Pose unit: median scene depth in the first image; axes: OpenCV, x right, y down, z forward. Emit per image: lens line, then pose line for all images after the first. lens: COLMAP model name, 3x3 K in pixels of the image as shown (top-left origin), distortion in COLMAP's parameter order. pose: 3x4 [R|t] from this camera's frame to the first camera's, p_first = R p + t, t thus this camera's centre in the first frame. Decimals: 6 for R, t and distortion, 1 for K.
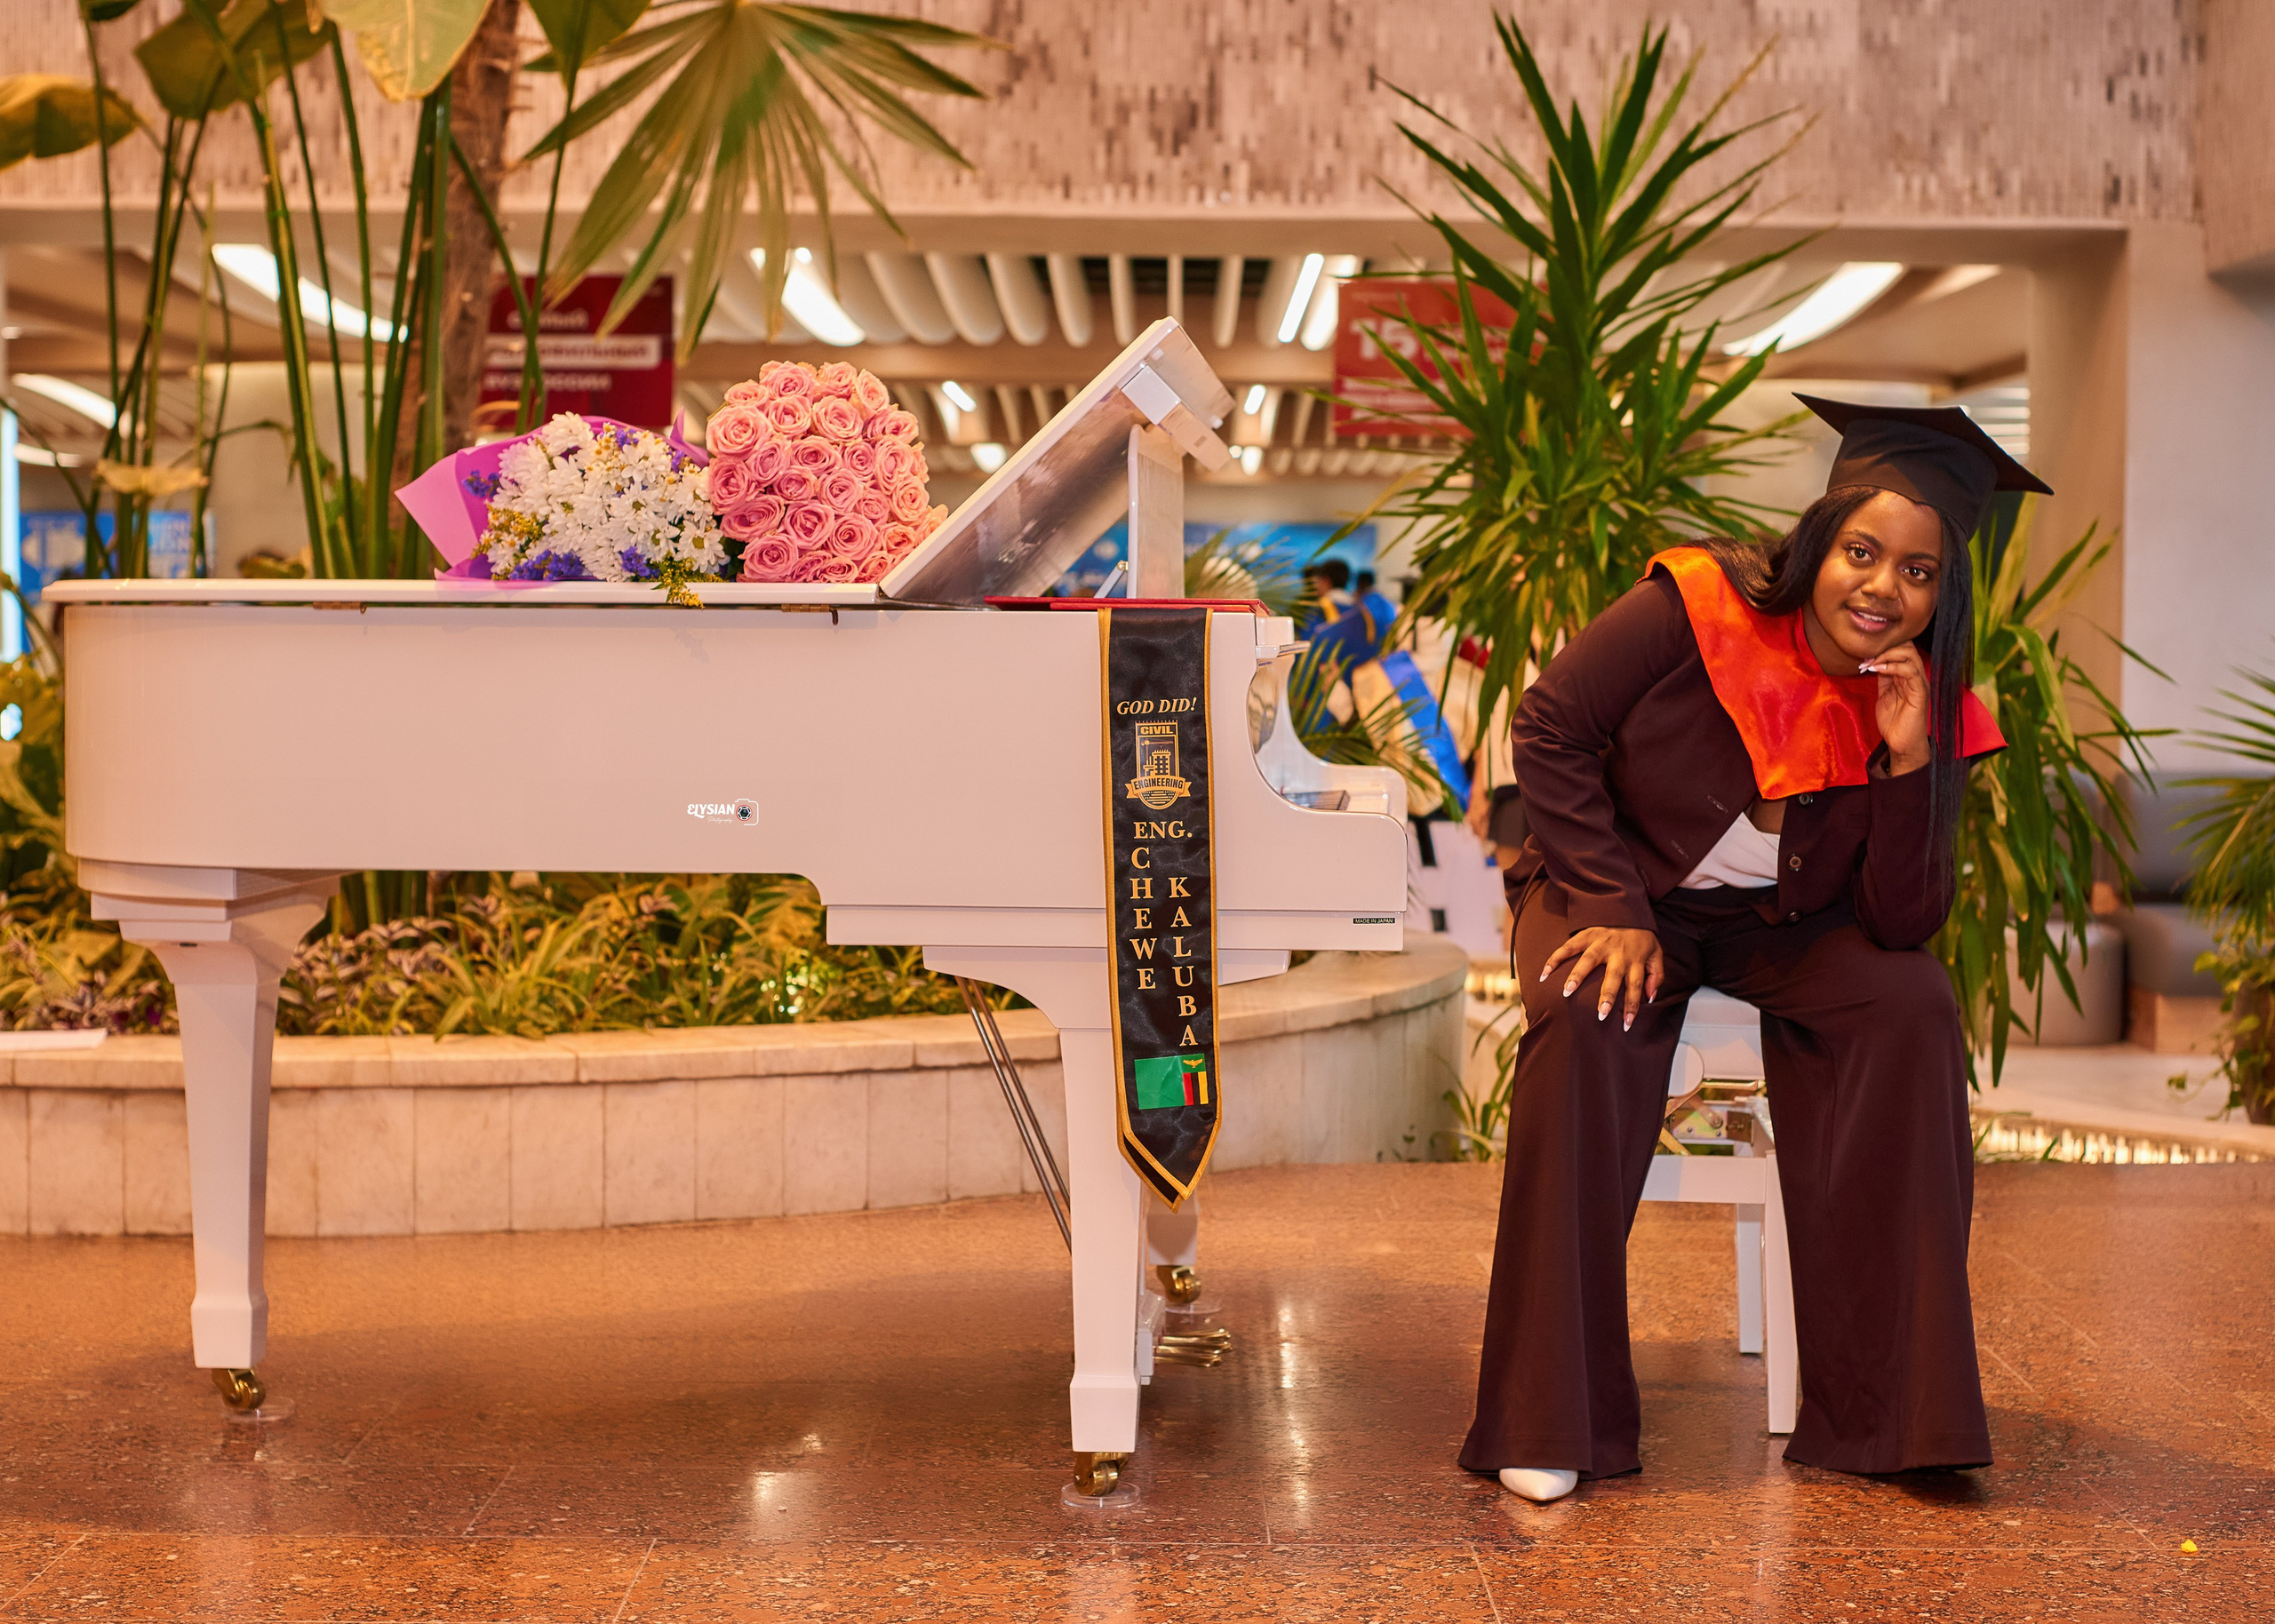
lens RADIAL K [[4263.9, 0, 1196.0], [0, 4263.9, 808.7], [0, 0, 1]] dist [-0.064882, 0.000000]
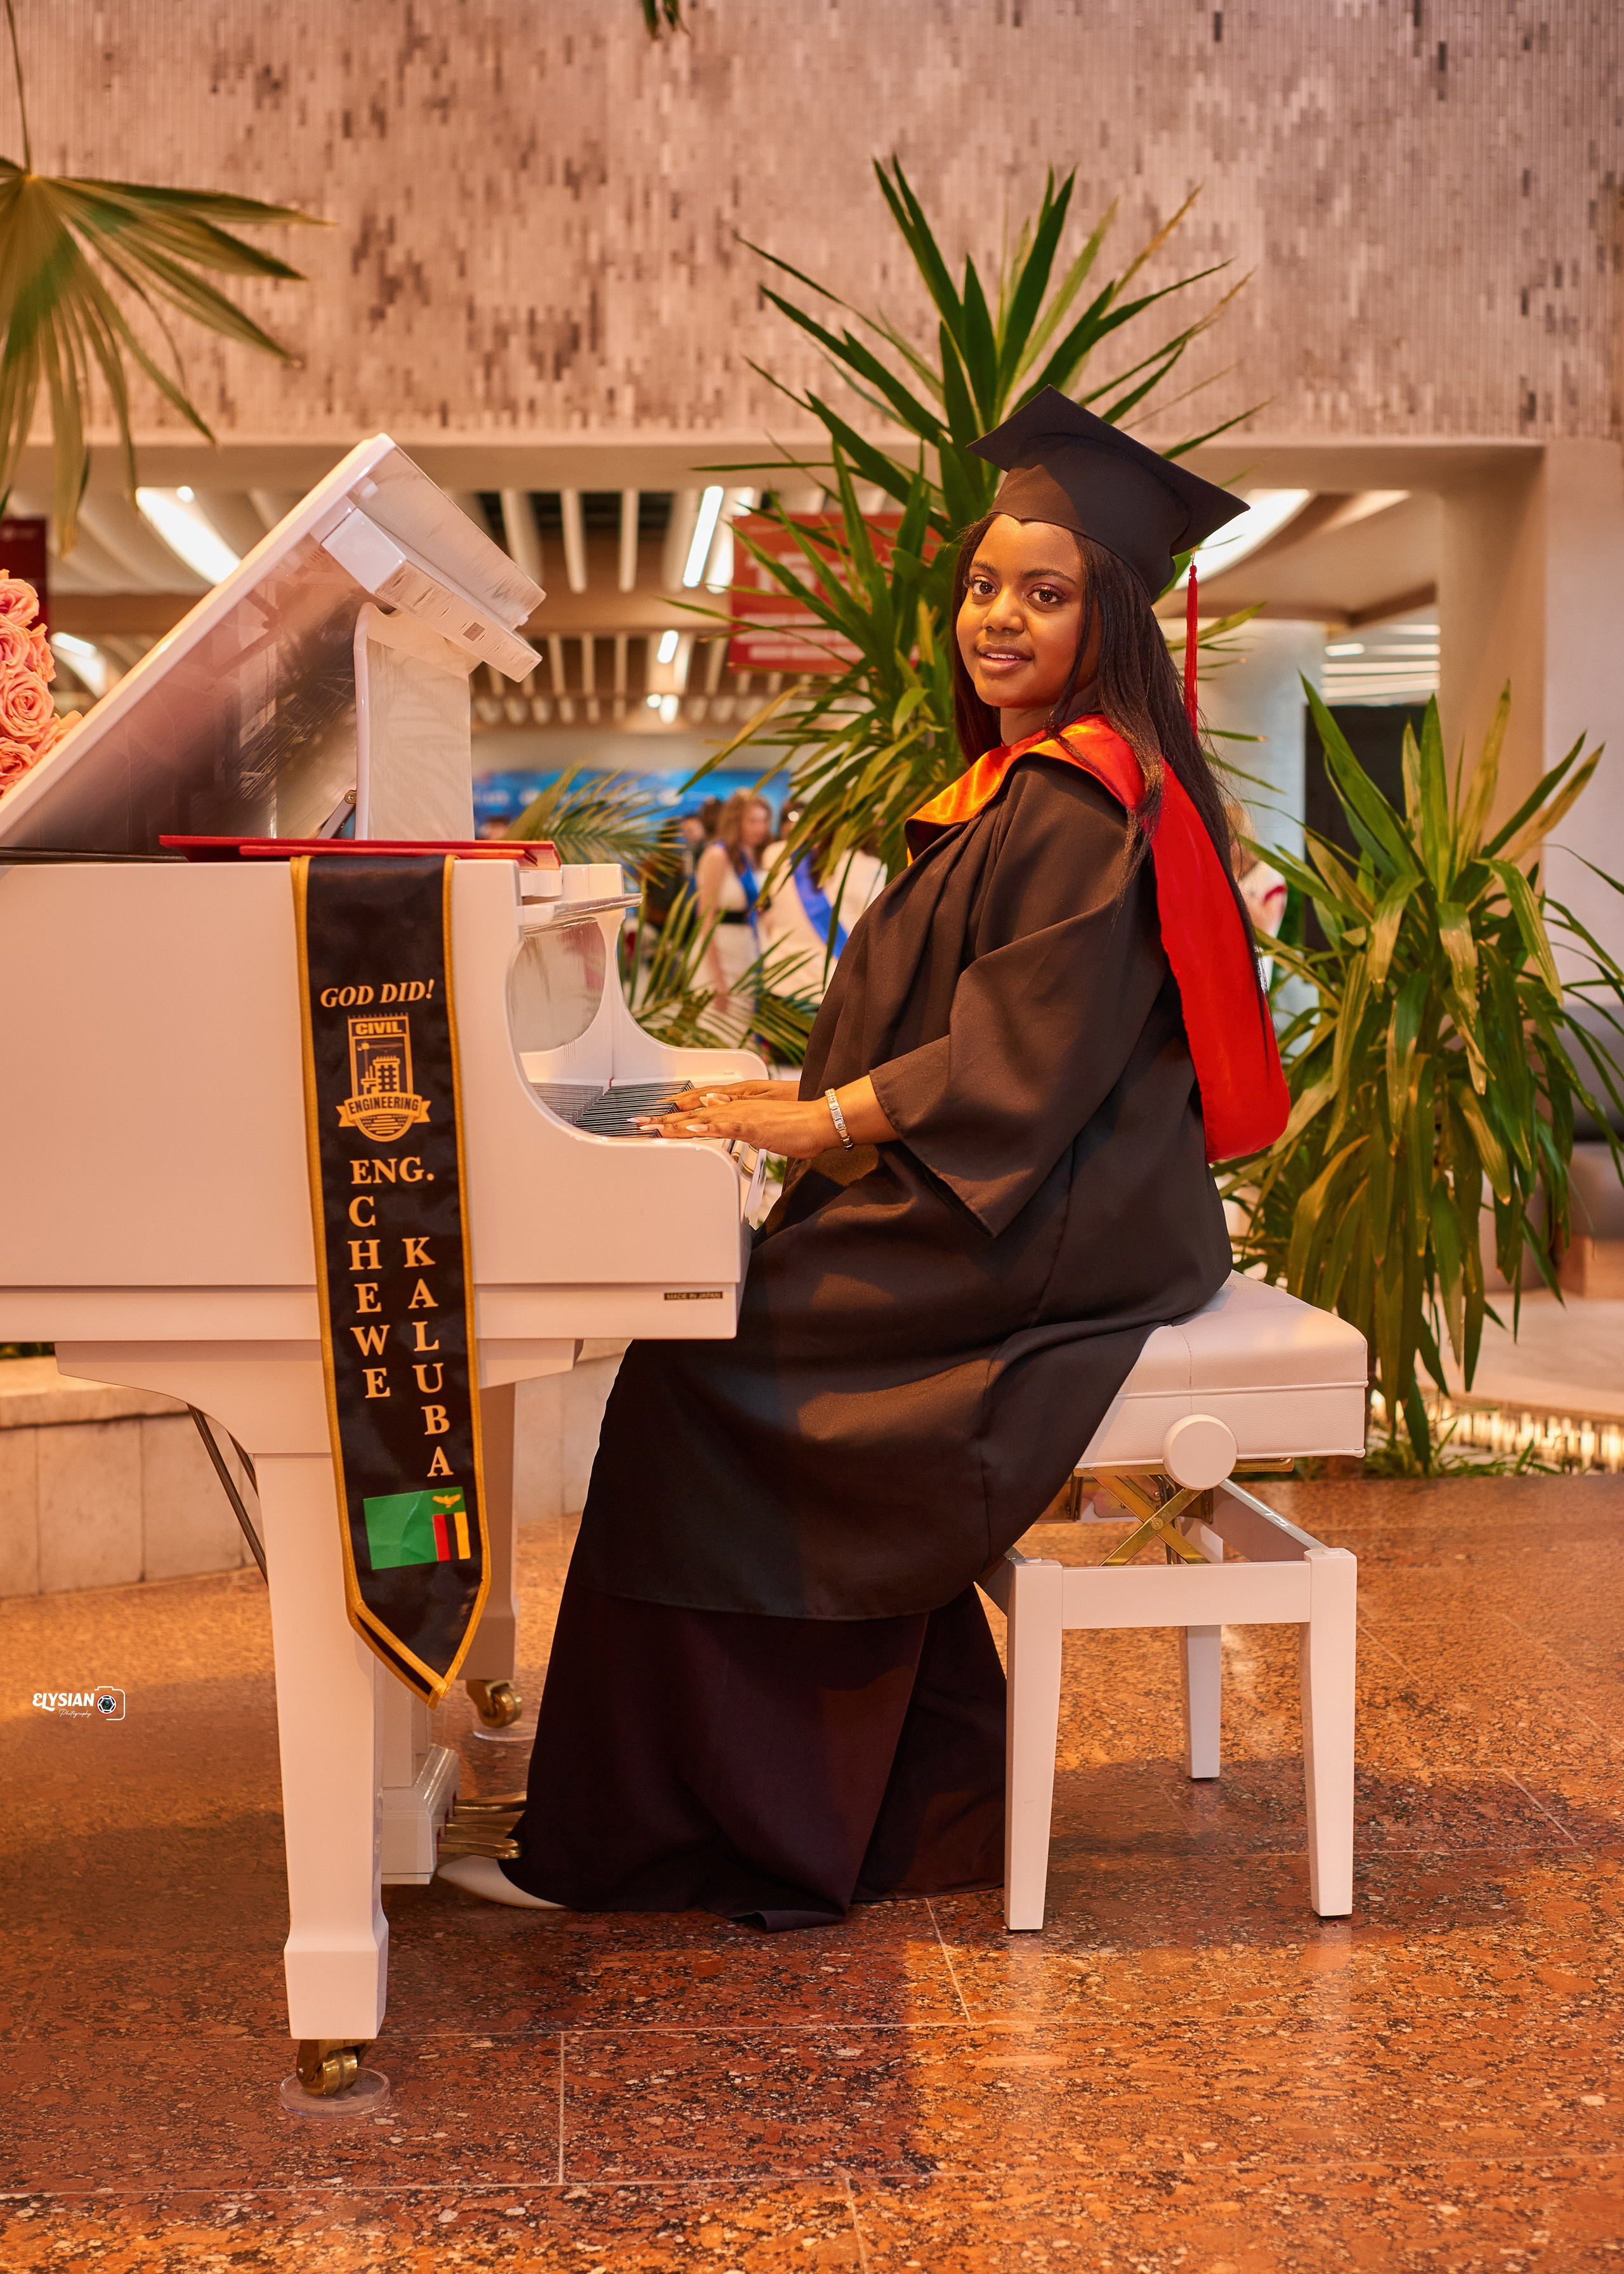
lens RADIAL K [[4012.1, 0, 808.3], [0, 4012.1, 1183.5], [0, 0, 1]] dist [-0.067895, 0.000000]
pose [[0.998865, -0.018702, 0.043816, 0.014910], [0.017132, 0.999207, 0.035941, -0.007305], [-0.044454, -0.035149, 0.998393, 0.158104]]
